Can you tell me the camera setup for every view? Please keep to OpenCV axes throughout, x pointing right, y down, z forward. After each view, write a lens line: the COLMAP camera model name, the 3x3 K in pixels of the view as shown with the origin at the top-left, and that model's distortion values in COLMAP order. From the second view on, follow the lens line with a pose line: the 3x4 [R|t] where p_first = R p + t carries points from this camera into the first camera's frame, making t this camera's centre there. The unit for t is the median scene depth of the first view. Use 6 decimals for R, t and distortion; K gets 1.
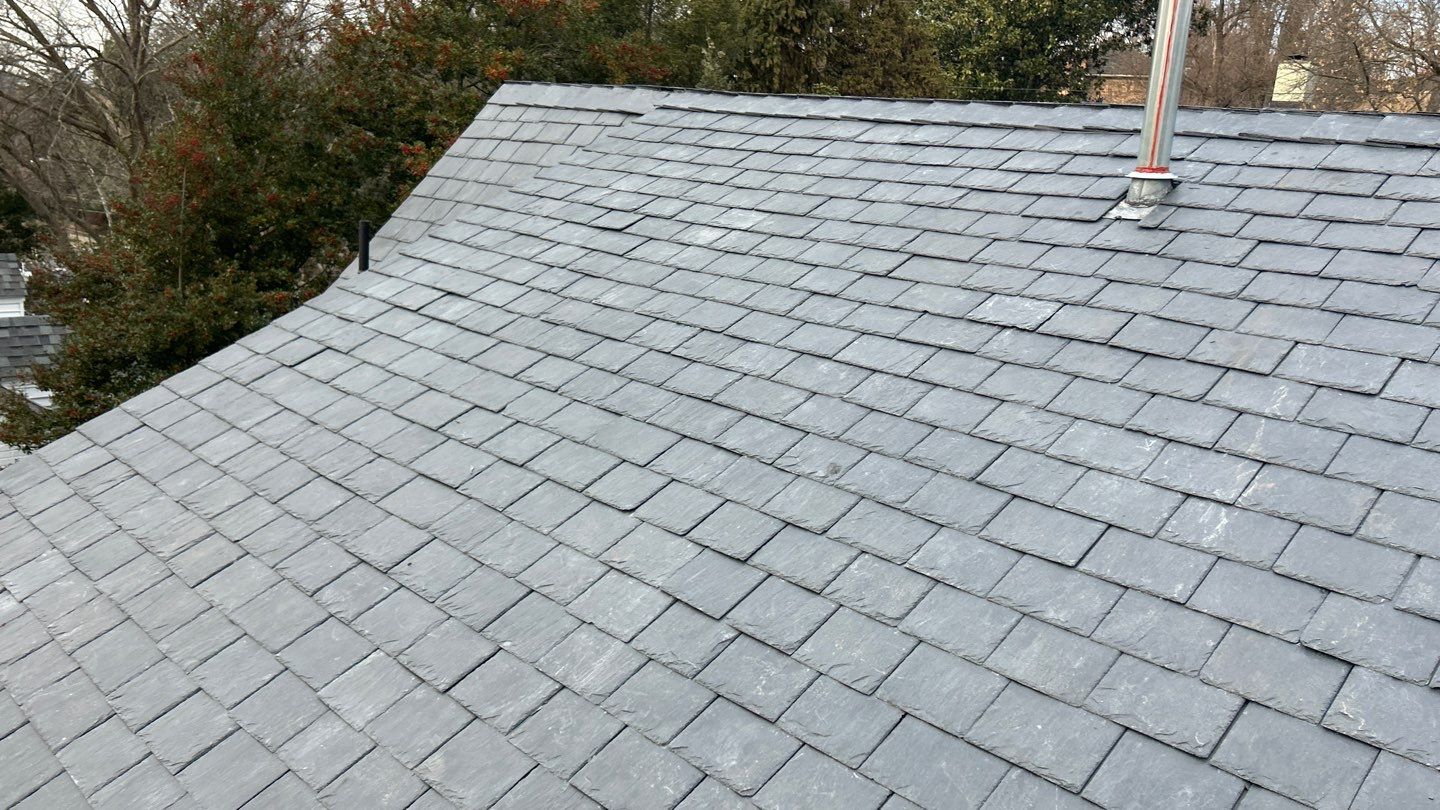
lens RADIAL K [[1098.2, 0, 715.8], [0, 1098.2, 415.9], [0, 0, 1]] dist [0.057482, -0.065334]
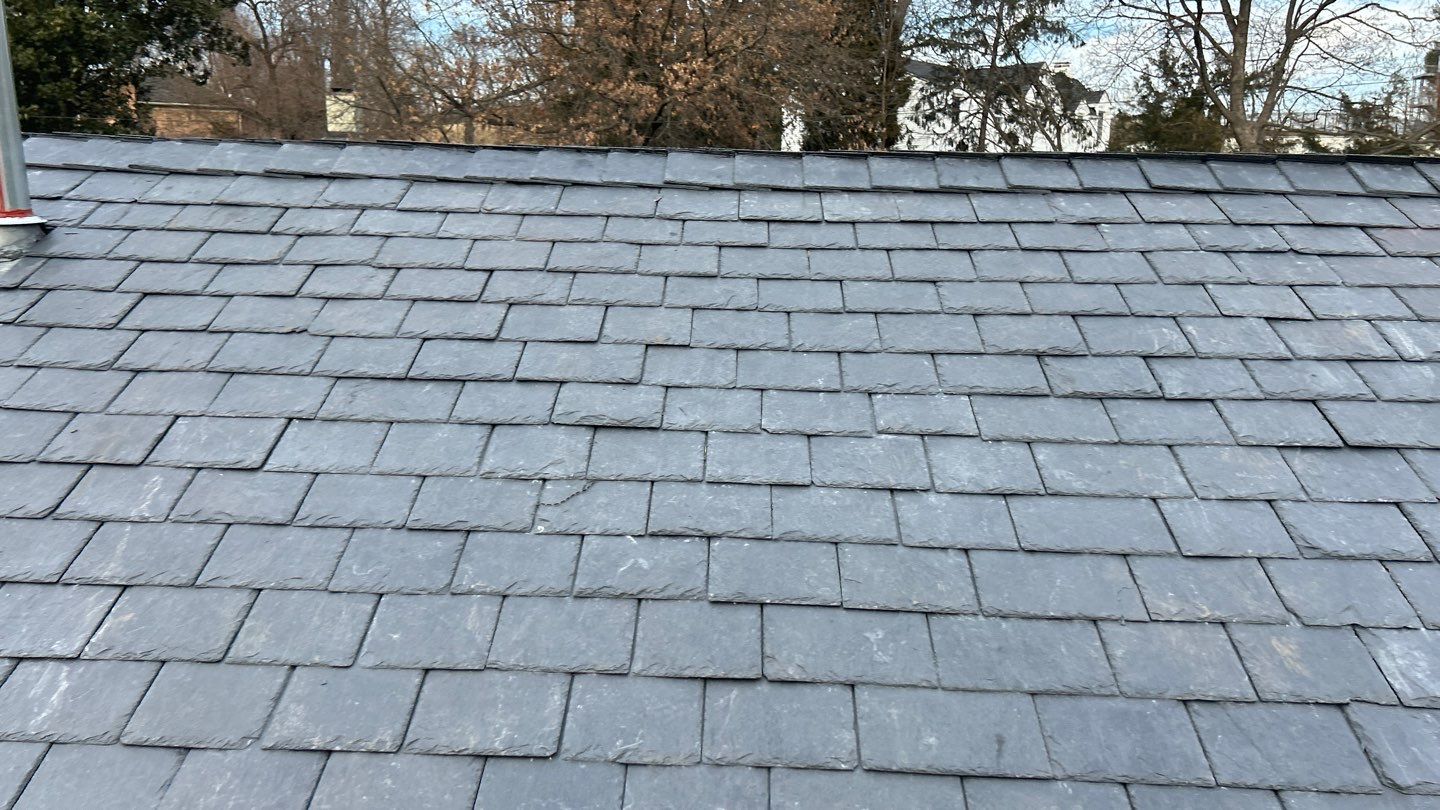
lens RADIAL K [[1098.2, 0, 715.8], [0, 1098.2, 415.9], [0, 0, 1]] dist [0.057482, -0.065334]
pose [[0.729899, -0.174407, 0.660931, 0.243840], [0.191288, 0.980386, 0.047456, -0.026172], [-0.656244, 0.091790, 0.748944, 0.107697]]
